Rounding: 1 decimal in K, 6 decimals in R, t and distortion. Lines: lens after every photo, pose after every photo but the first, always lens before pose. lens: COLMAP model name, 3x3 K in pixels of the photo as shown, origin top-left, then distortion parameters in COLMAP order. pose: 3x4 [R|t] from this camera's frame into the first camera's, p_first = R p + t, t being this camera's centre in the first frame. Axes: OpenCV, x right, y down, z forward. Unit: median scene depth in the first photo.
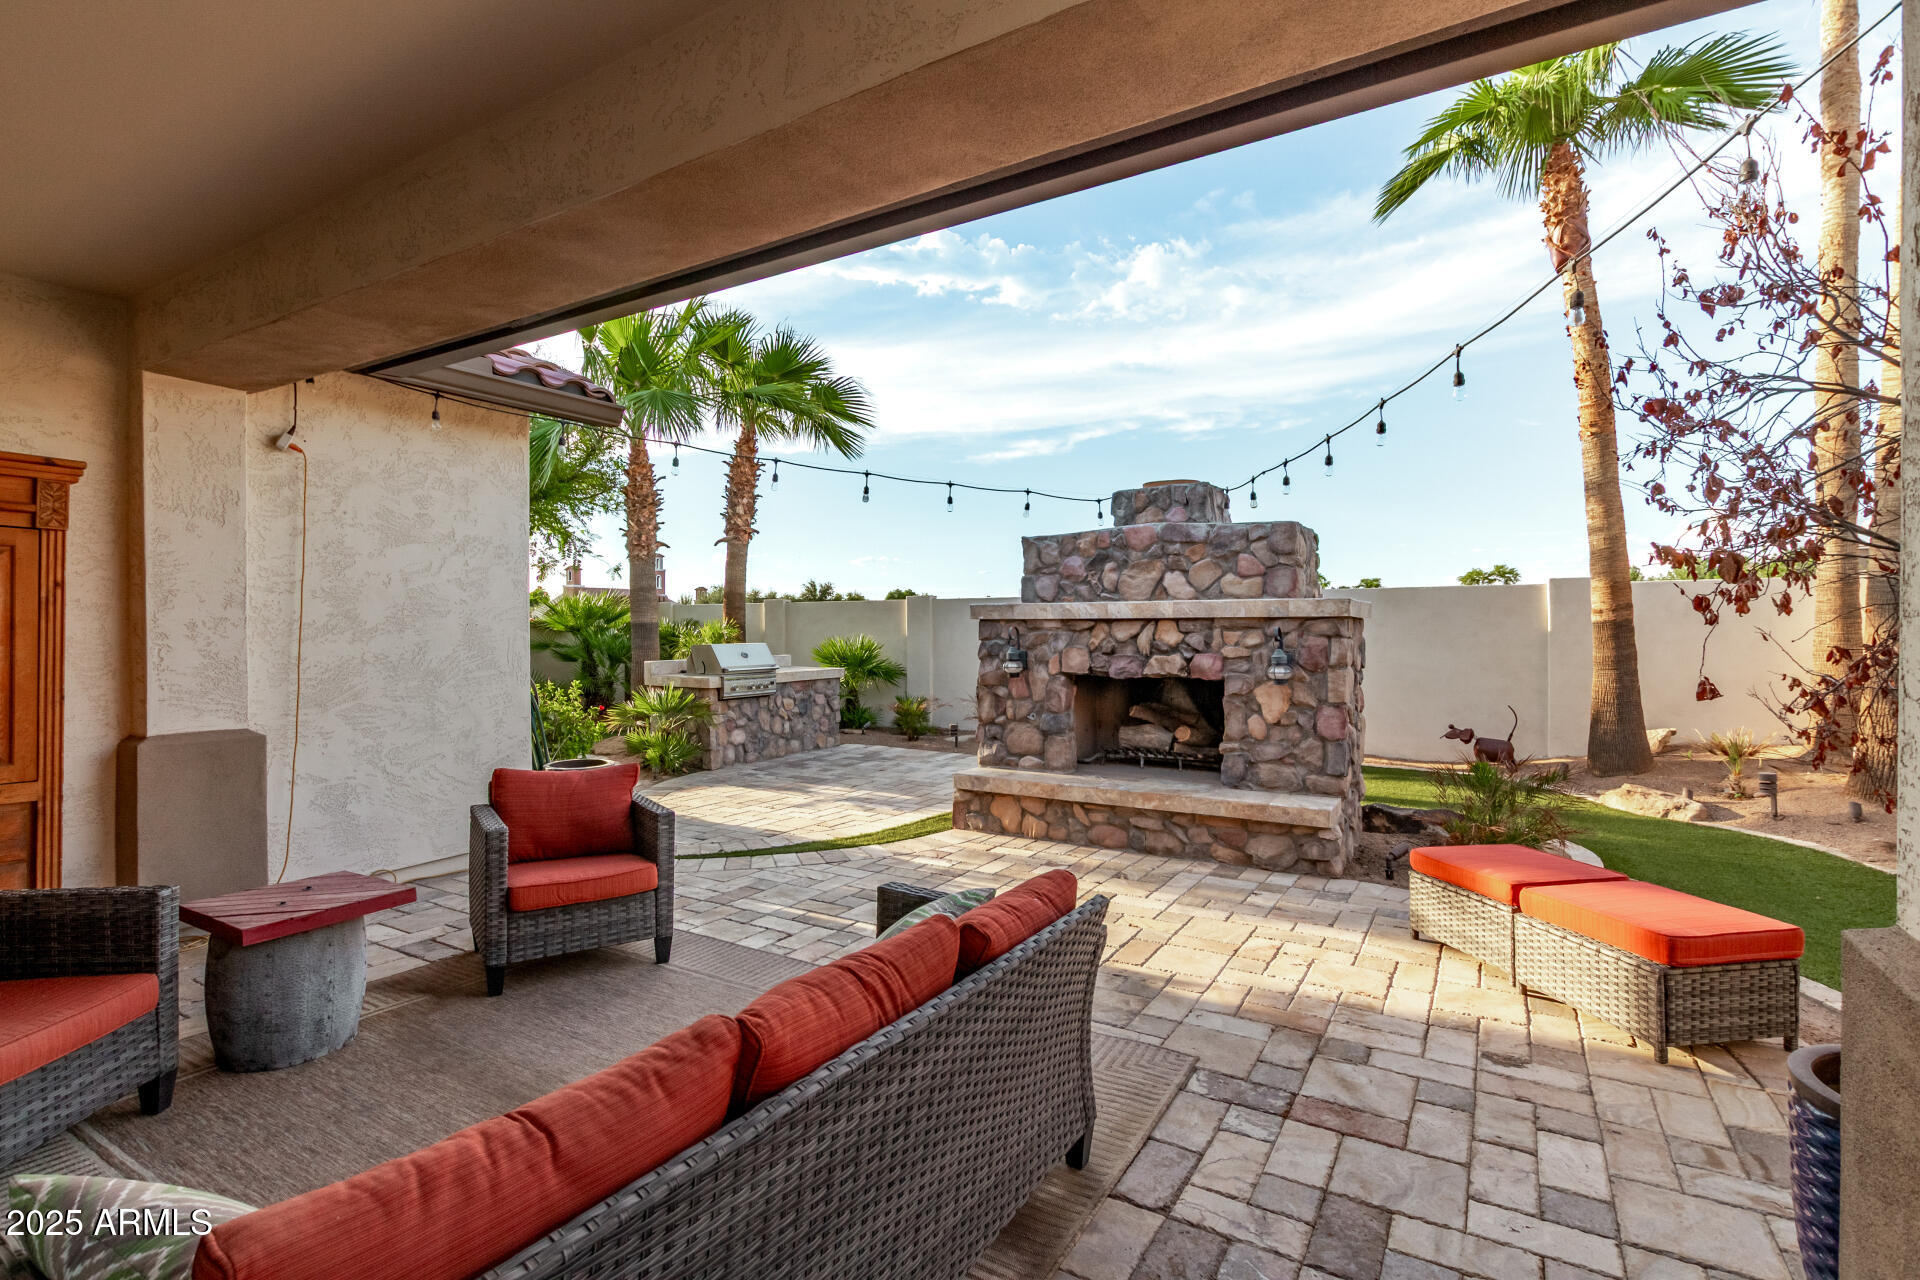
lens RADIAL K [[889.6, 0, 963.7], [0, 889.6, 616.0], [0, 0, 1]] dist [0.000667, 0.000426]
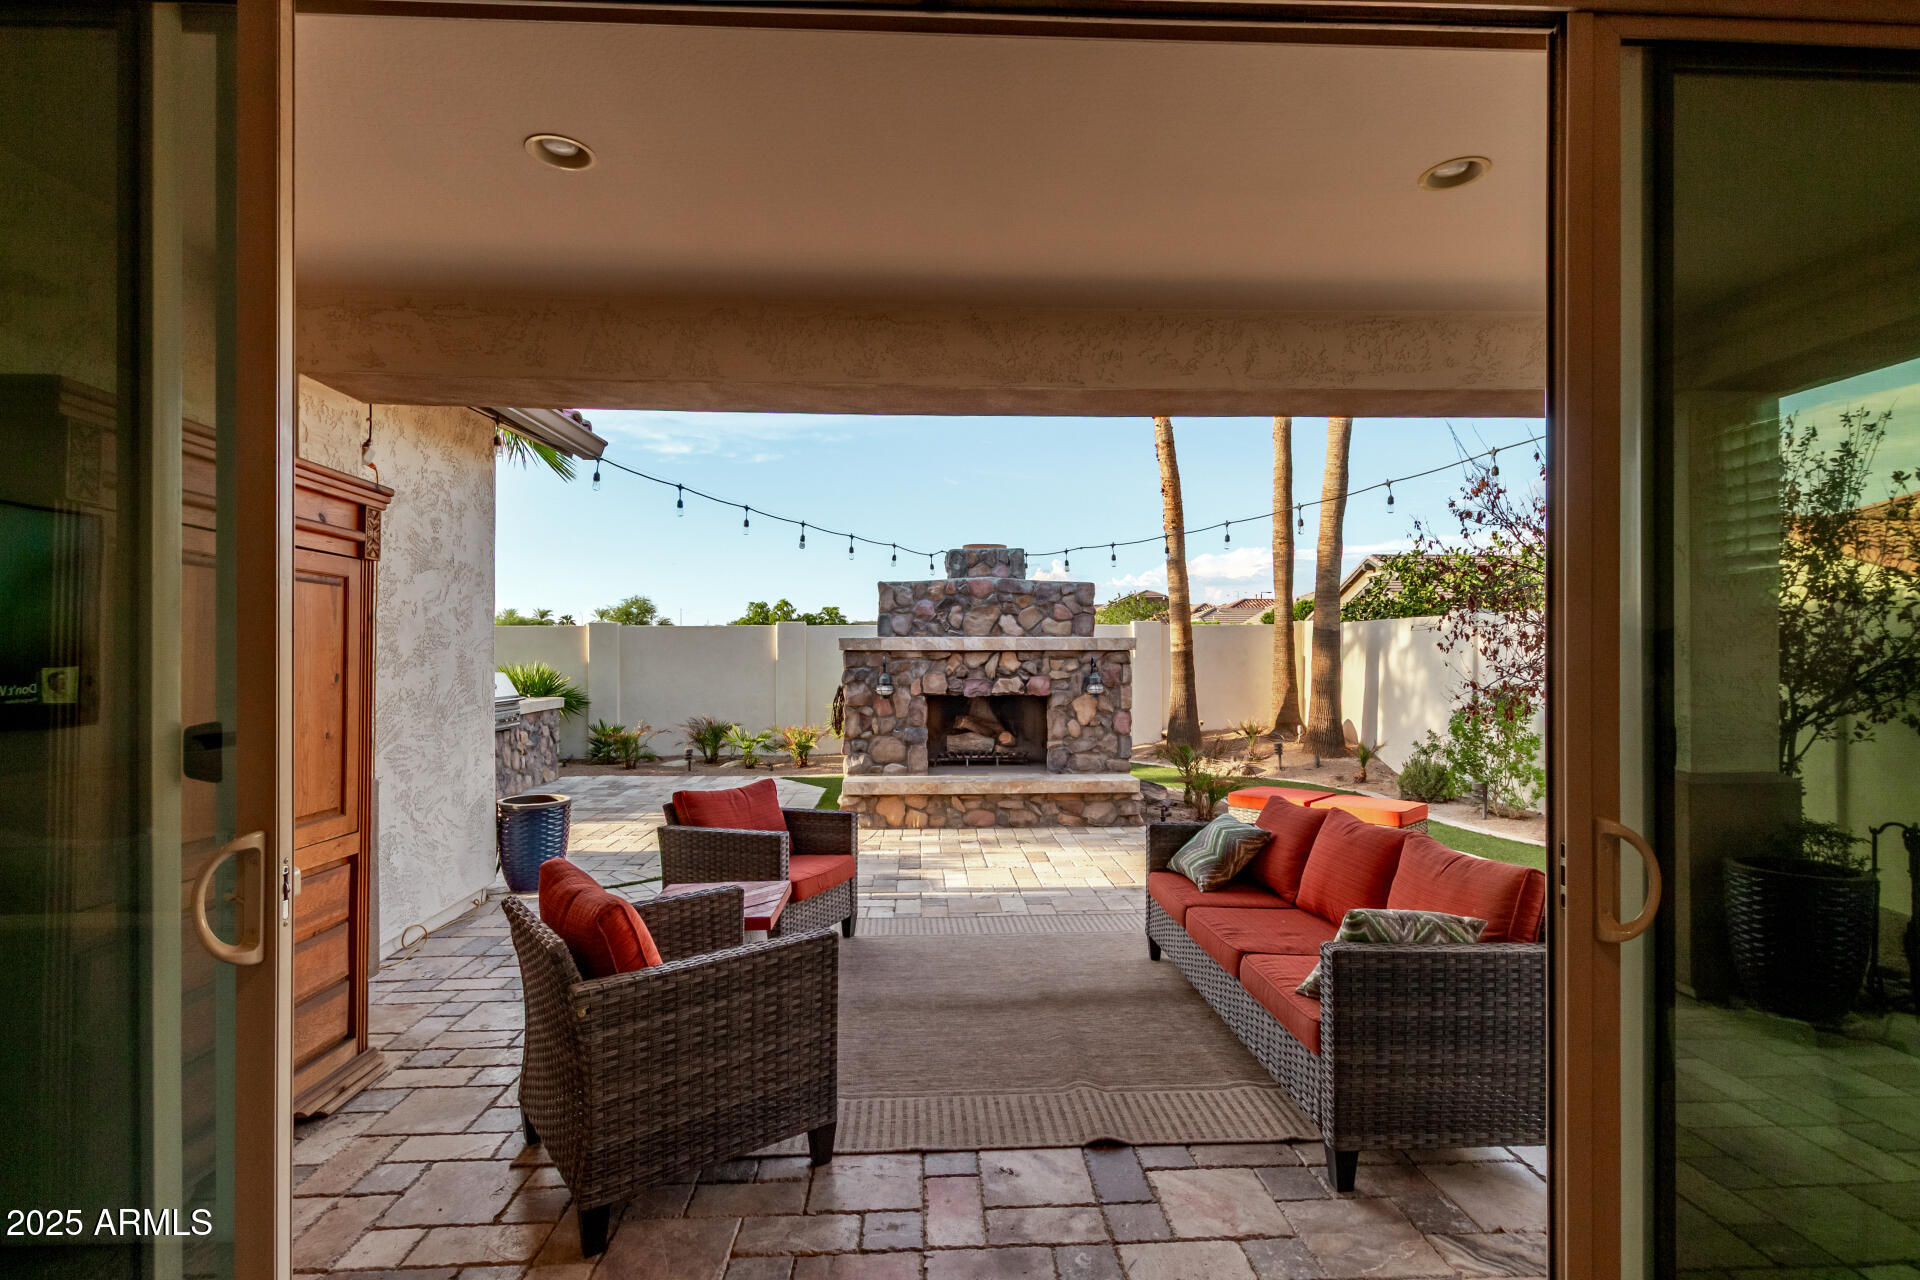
lens RADIAL K [[889.6, 0, 963.7], [0, 889.6, 616.0], [0, 0, 1]] dist [0.000667, 0.000426]
pose [[0.829682, 0.023671, 0.557735, -0.556996], [-0.008935, 0.999536, -0.029130, -0.009227], [-0.558166, 0.019185, 0.829508, -0.065103]]
